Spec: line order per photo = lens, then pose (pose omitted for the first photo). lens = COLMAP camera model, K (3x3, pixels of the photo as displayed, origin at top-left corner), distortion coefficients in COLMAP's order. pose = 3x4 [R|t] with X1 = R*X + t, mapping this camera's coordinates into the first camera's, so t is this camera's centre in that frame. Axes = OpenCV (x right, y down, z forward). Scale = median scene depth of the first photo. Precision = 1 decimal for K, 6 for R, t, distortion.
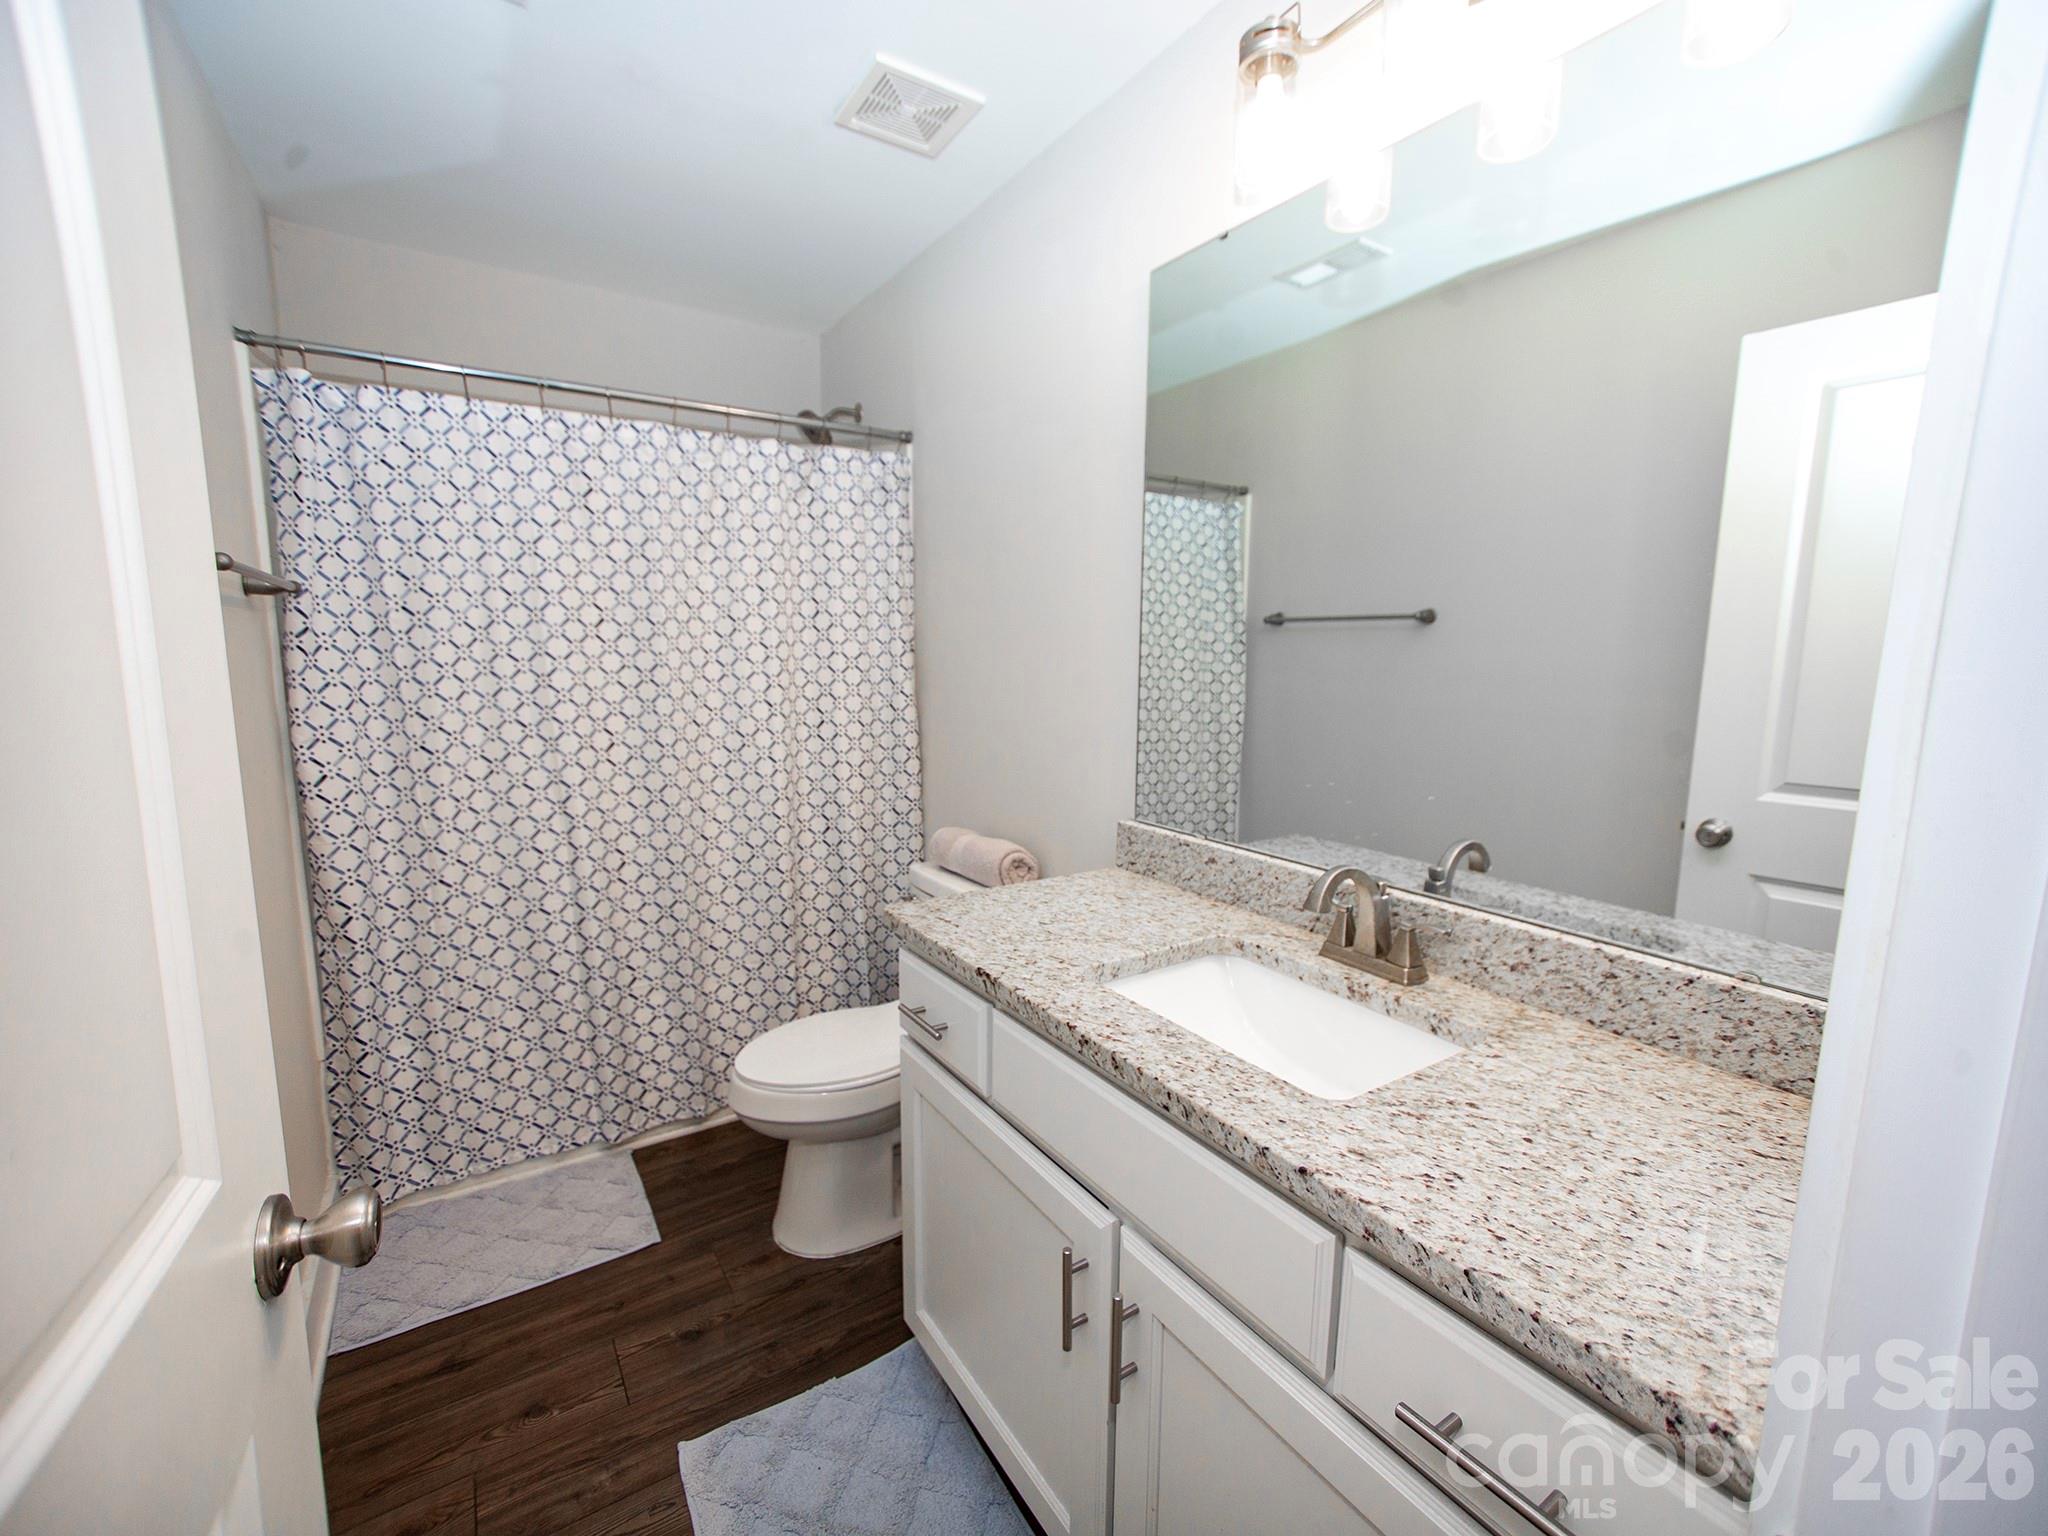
lens RADIAL K [[885.6, 0, 1024.0], [0, 885.6, 768.0], [0, 0, 1]] dist [-0.002173, 0.000331]
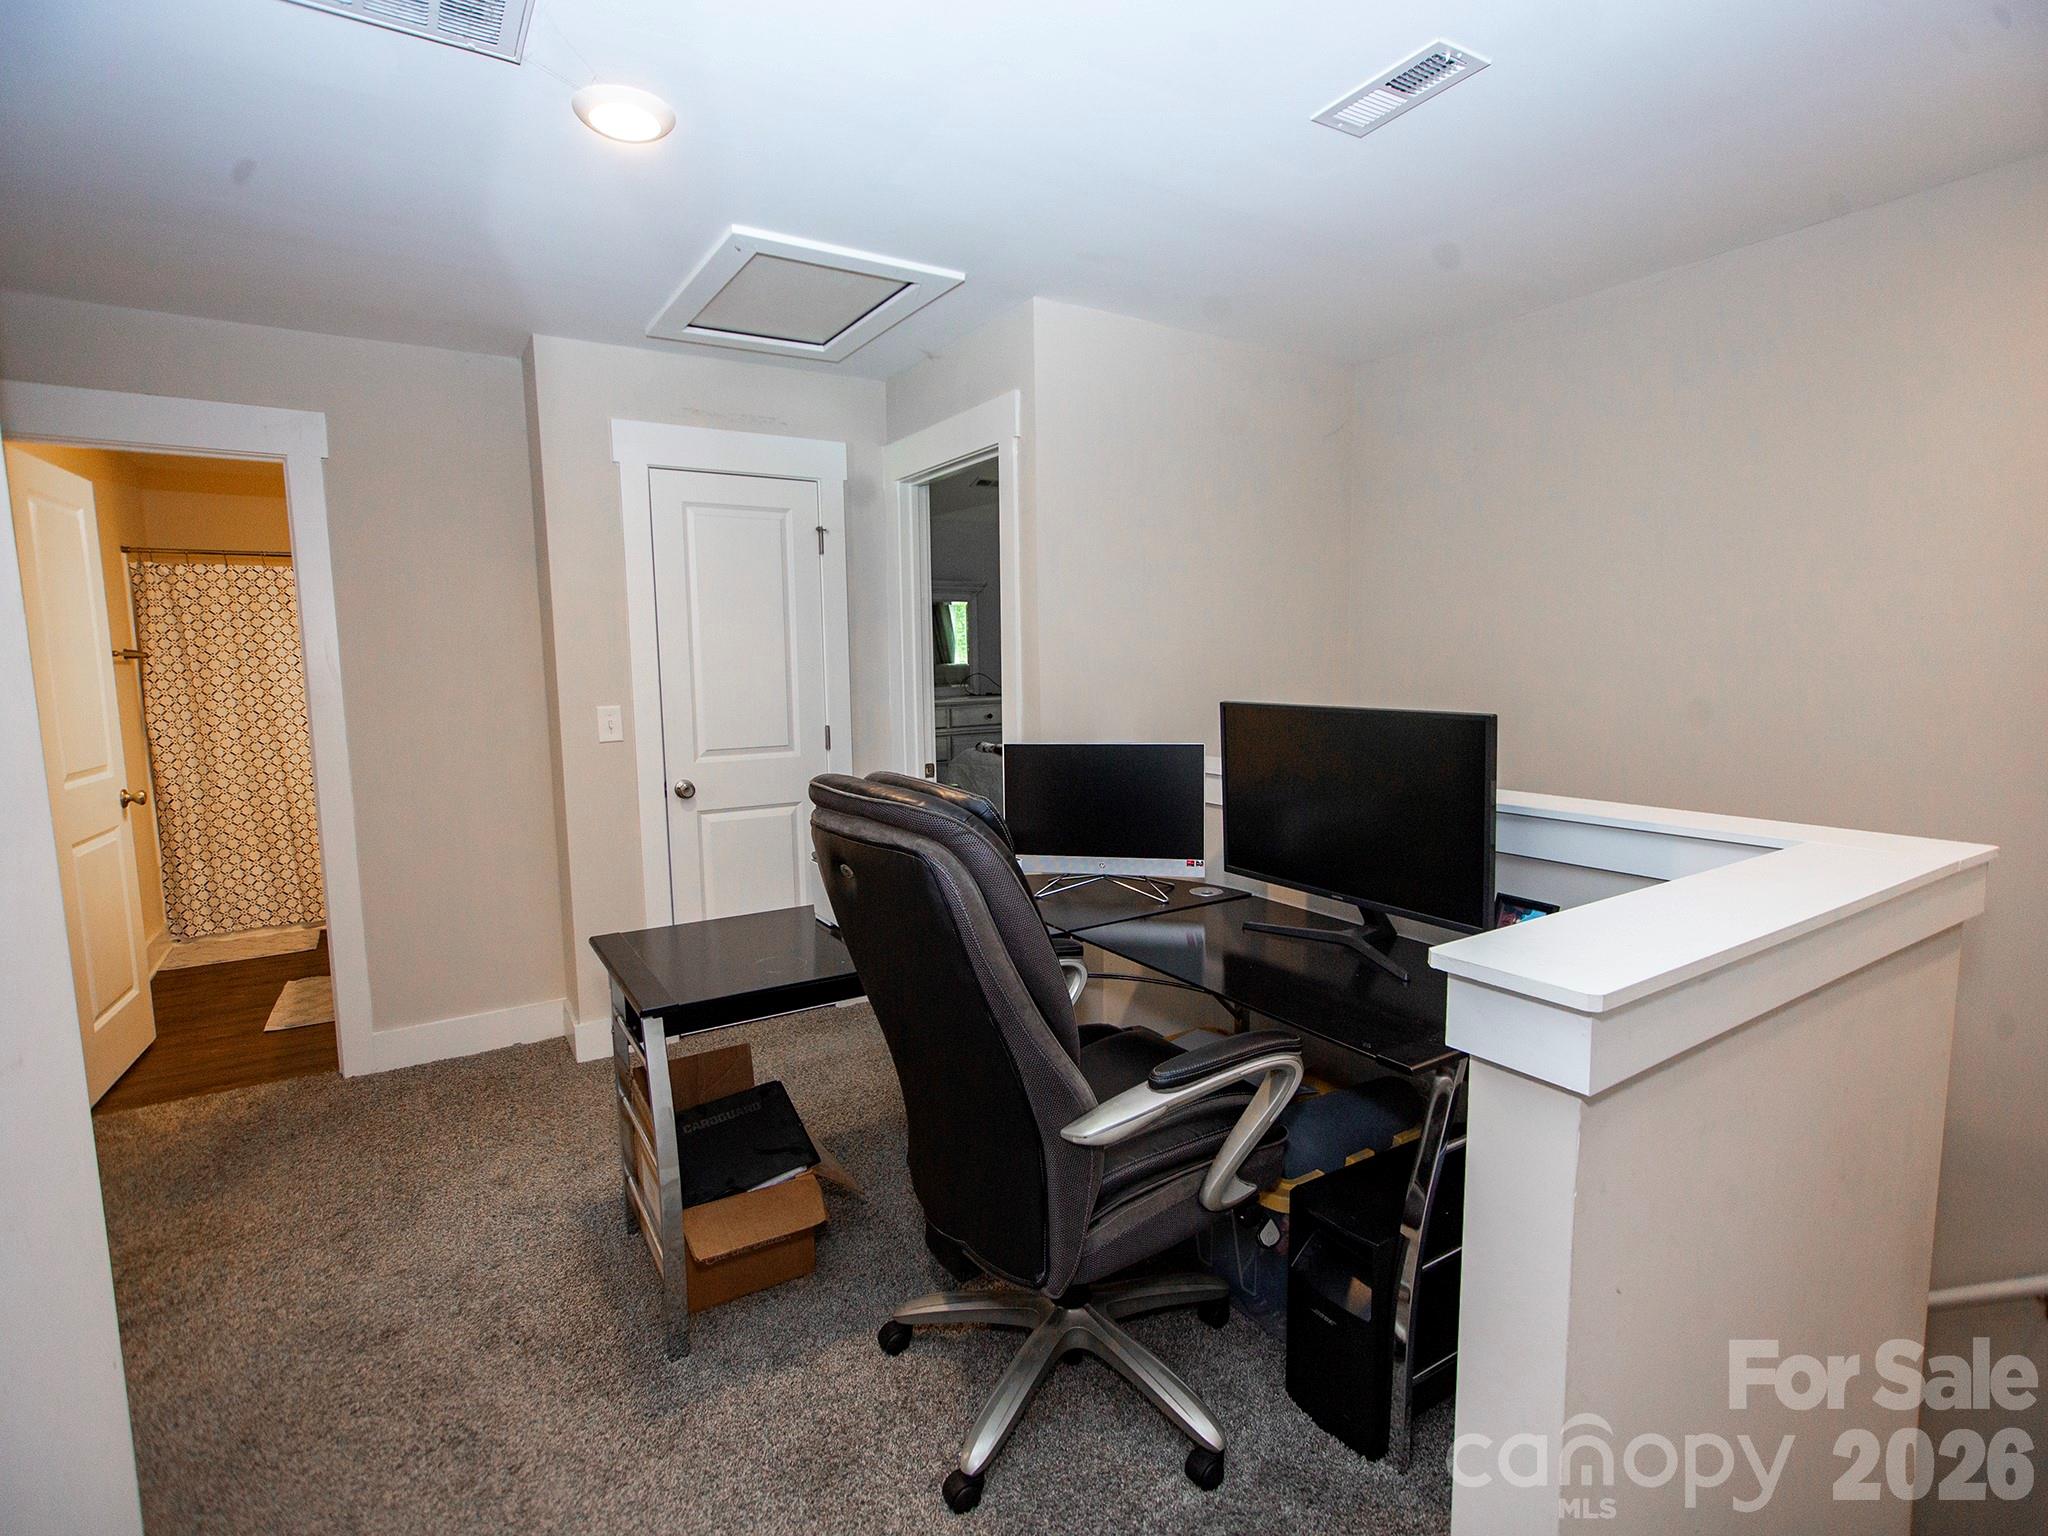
lens RADIAL K [[989.6, 0, 989.2], [0, 989.6, 756.8], [0, 0, 1]] dist [0.001364, -0.000174]
pose [[0.999568, -0.025495, -0.014606, 1.273970], [0.025032, 0.999204, -0.031052, 0.181429], [0.015386, 0.030673, 0.999411, -1.399285]]
